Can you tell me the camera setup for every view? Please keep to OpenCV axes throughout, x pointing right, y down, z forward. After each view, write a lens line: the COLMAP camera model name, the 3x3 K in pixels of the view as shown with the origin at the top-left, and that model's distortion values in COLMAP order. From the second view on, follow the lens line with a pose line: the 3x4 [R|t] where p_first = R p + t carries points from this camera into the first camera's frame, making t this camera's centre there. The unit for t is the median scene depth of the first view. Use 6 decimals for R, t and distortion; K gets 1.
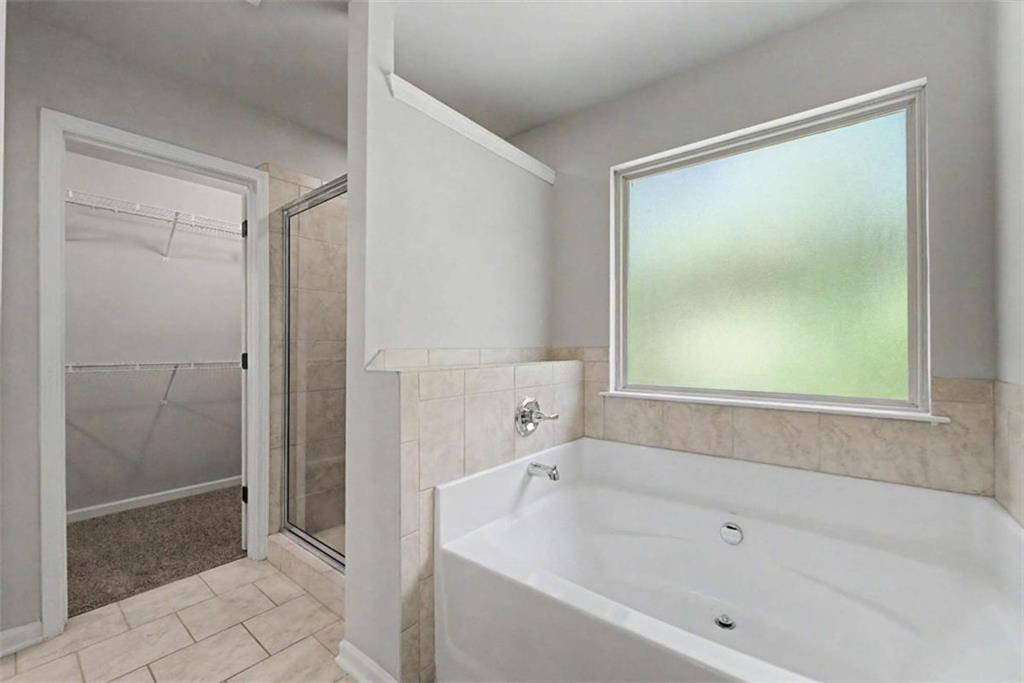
lens RADIAL K [[418.0, 0, 516.1], [0, 418.0, 344.3], [0, 0, 1]] dist [0.003102, -0.000052]
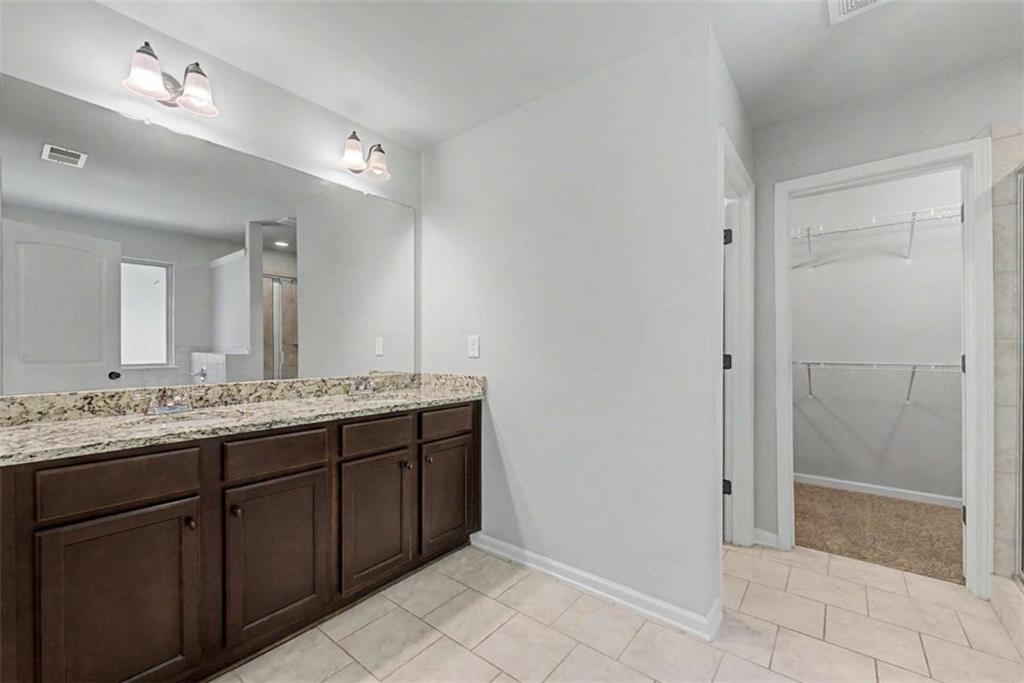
lens RADIAL K [[418.0, 0, 516.0], [0, 418.0, 351.7], [0, 0, 1]] dist [0.003102, -0.000052]
pose [[0.025430, 0.006537, -0.999655, 0.213815], [0.007107, 0.999952, 0.006720, 0.002792], [0.999651, -0.007275, 0.025383, 0.038622]]
